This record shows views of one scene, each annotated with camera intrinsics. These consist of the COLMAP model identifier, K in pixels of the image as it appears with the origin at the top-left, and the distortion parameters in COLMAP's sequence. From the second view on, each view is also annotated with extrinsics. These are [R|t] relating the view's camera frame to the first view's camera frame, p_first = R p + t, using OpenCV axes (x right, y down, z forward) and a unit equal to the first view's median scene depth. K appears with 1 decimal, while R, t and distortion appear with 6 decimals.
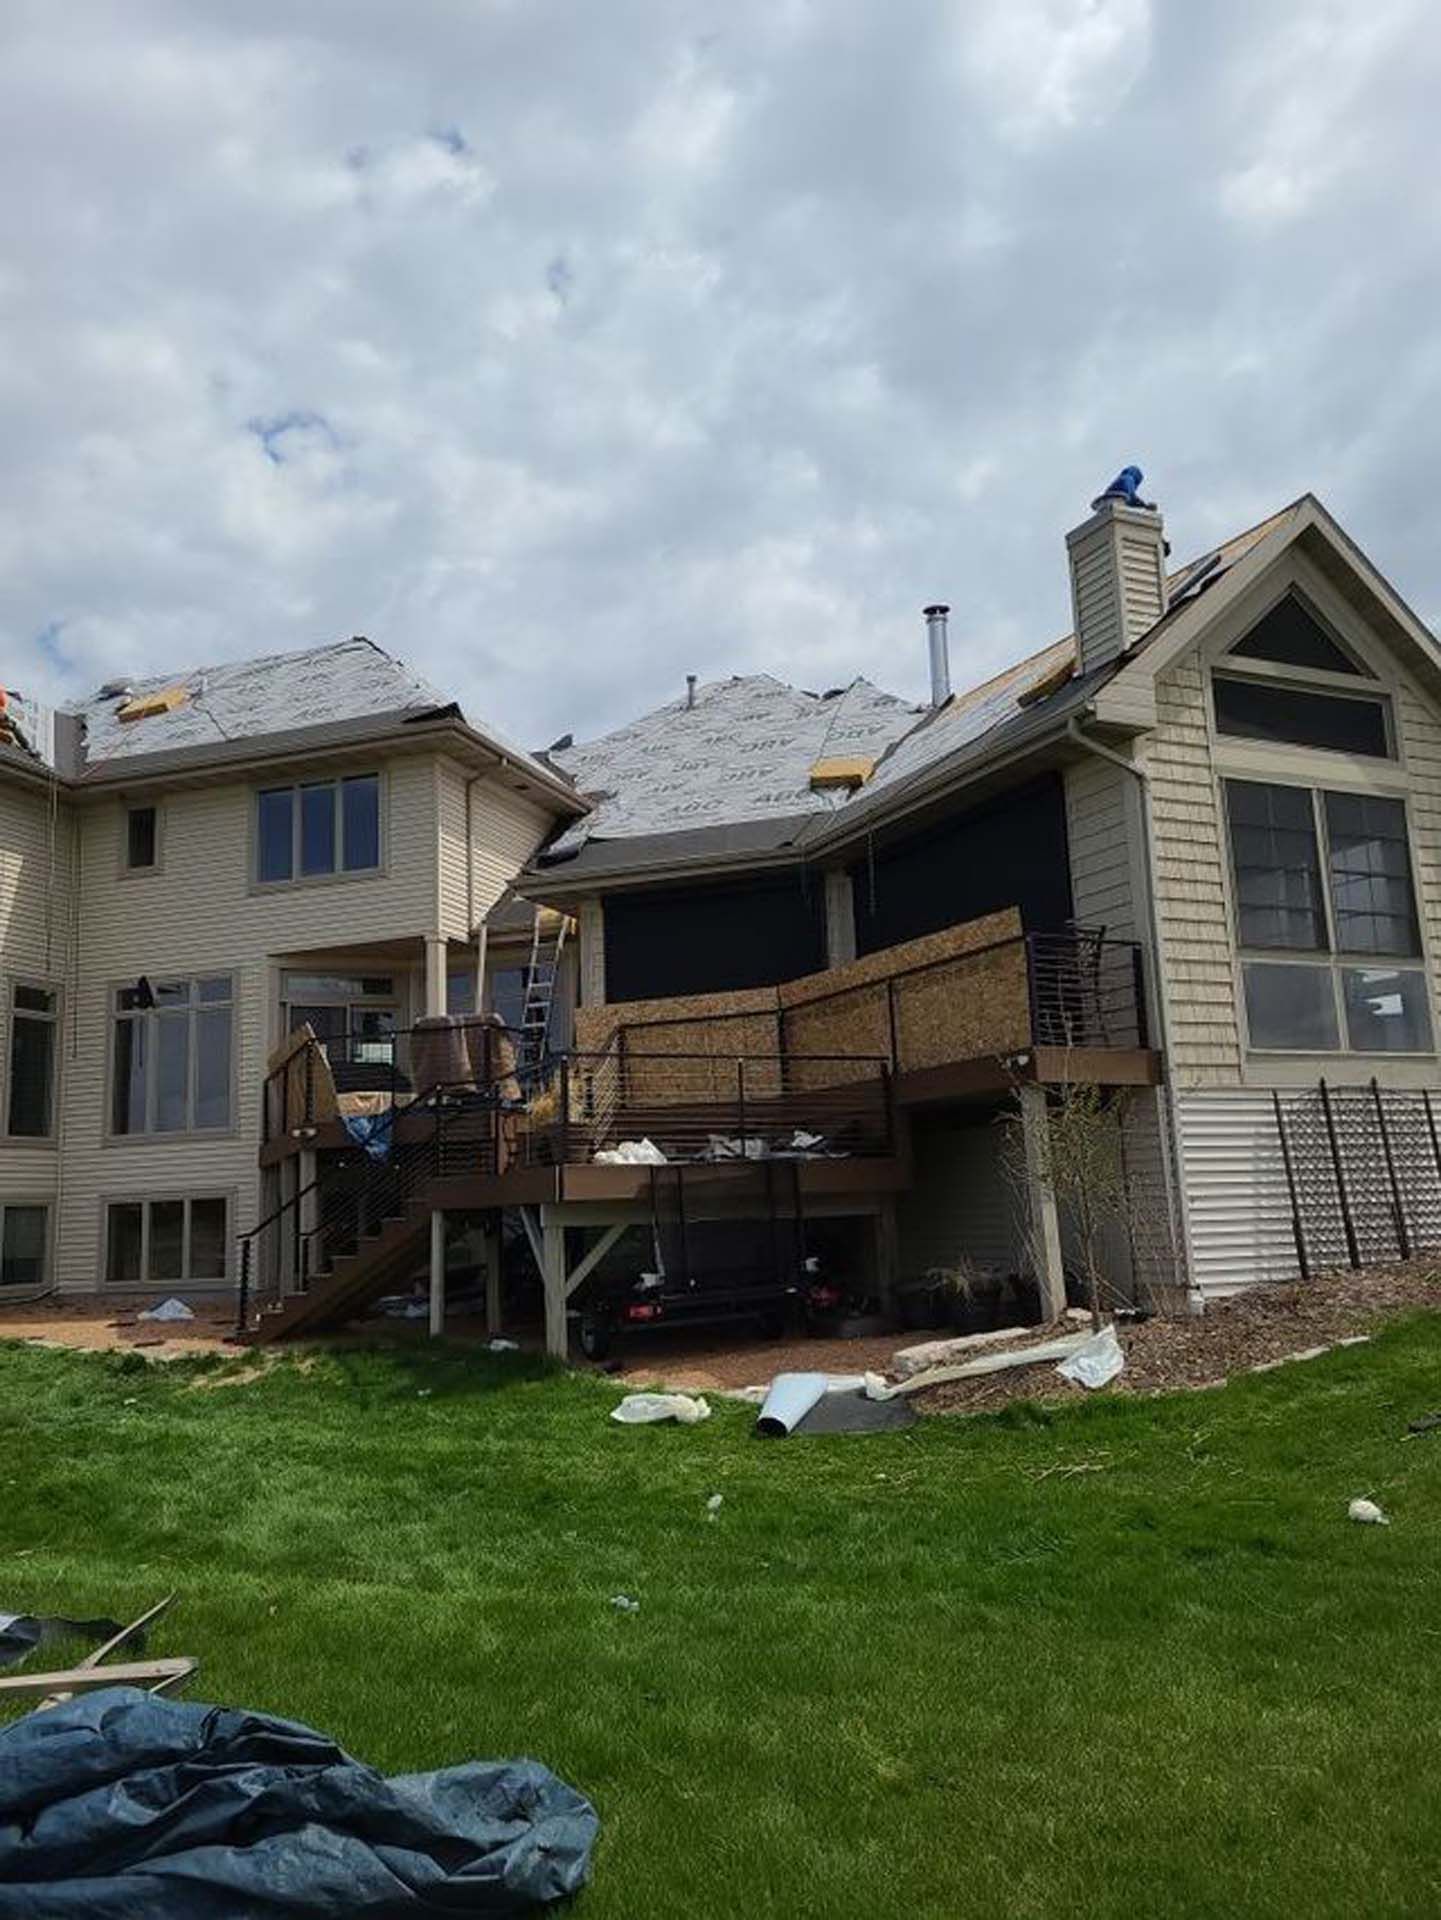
lens RADIAL K [[1485.5, 0, 720.5], [0, 1485.5, 960.0], [0, 0, 1]] dist [0.006651, -0.000224]
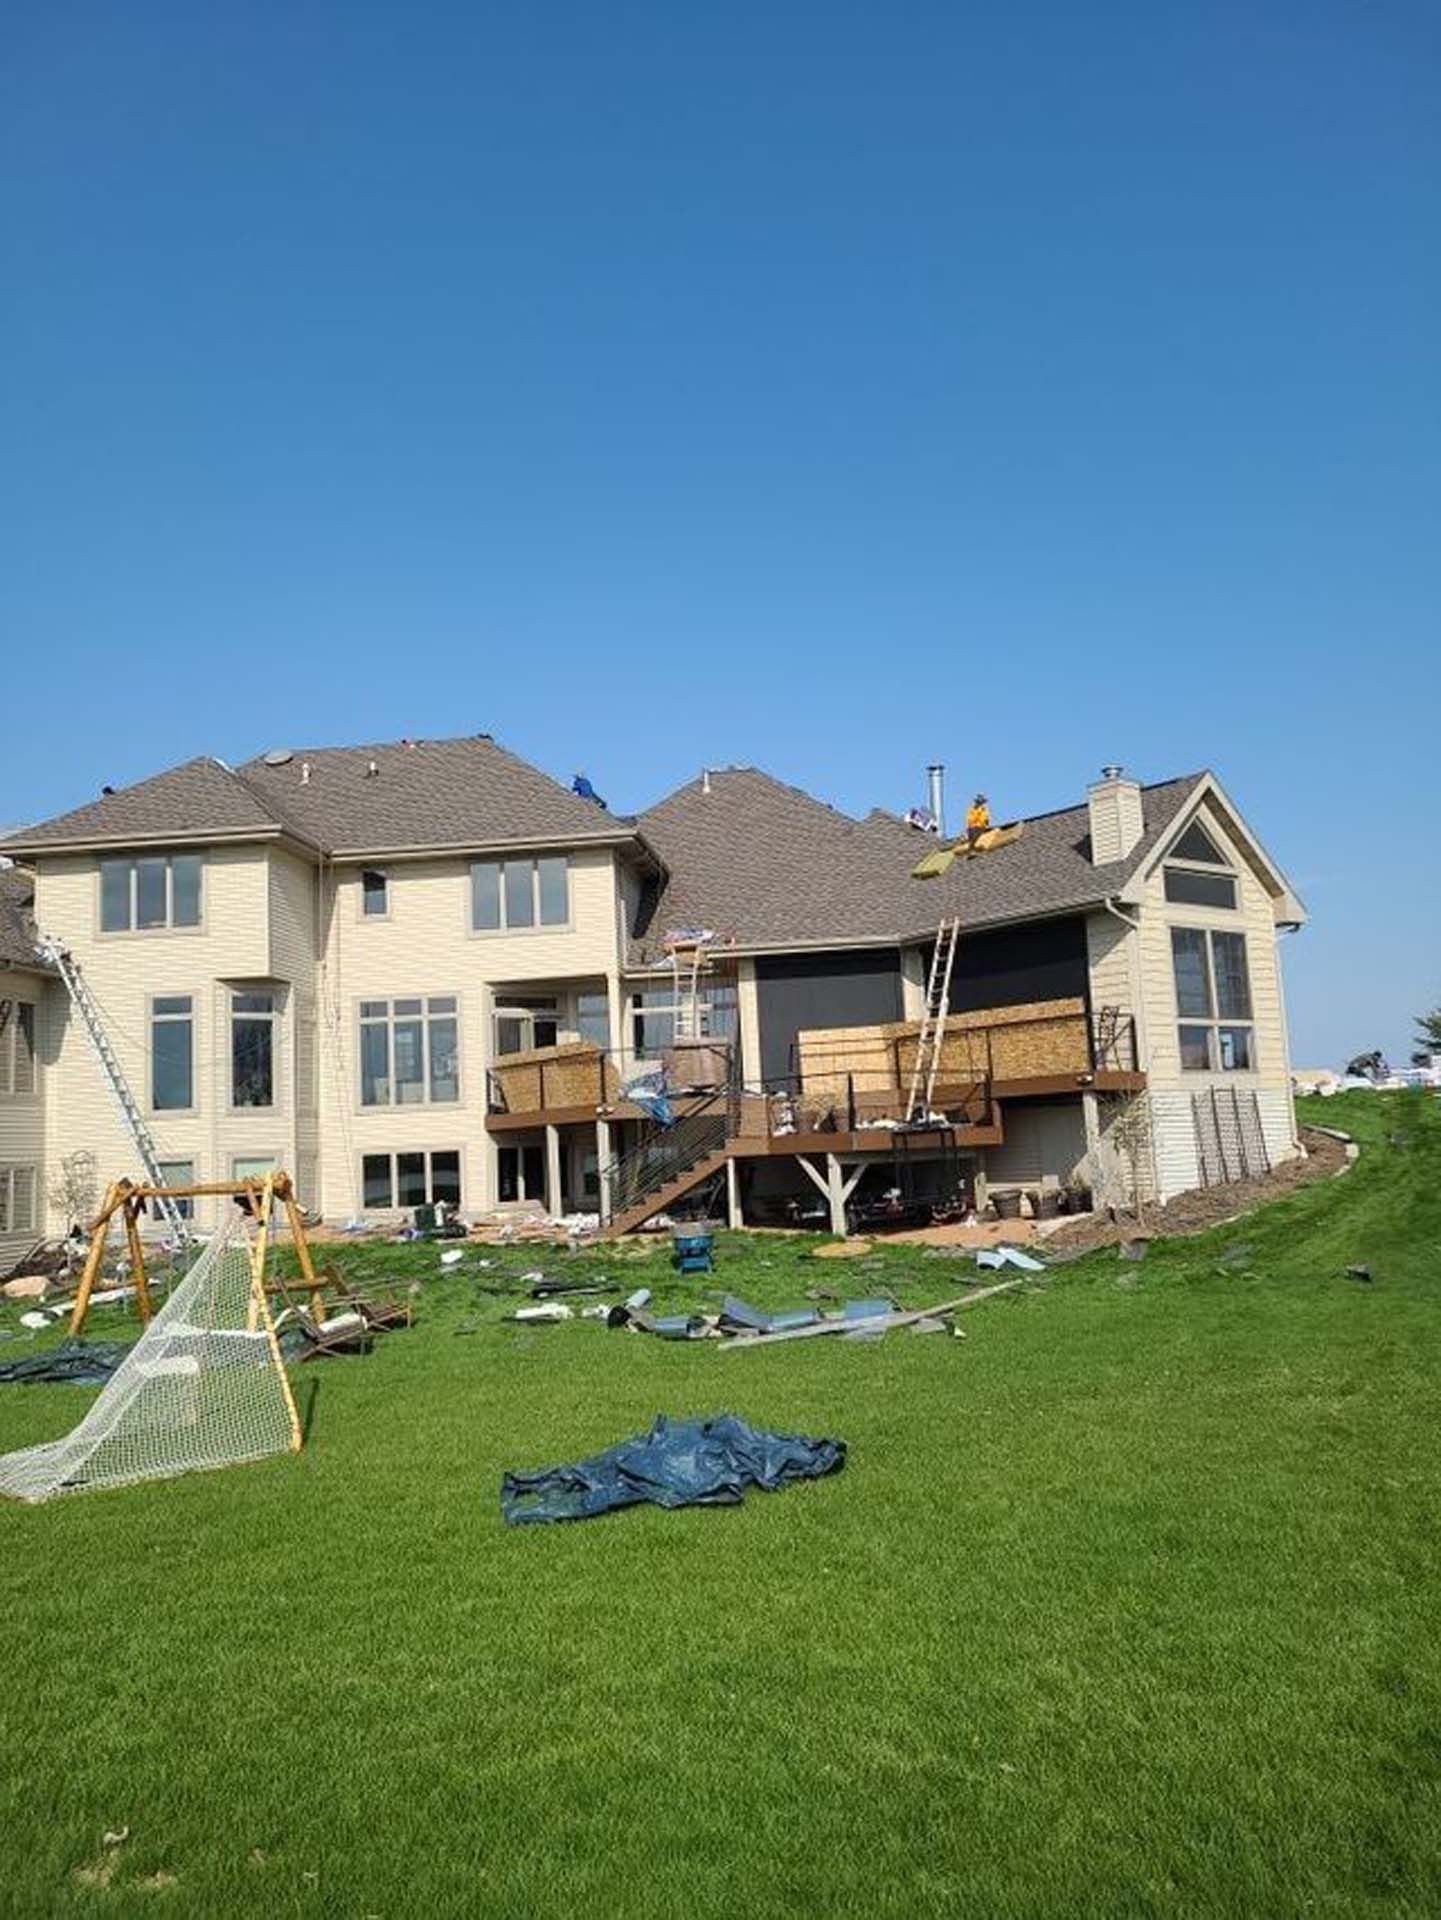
lens RADIAL K [[1544.6, 0, 717.6], [0, 1544.6, 988.6], [0, 0, 1]] dist [0.024048, 0.002333]
pose [[0.970723, 0.017163, 0.239589, -0.540951], [-0.030583, 0.998157, 0.052407, -0.100861], [-0.238248, -0.058200, 0.969459, -0.608999]]
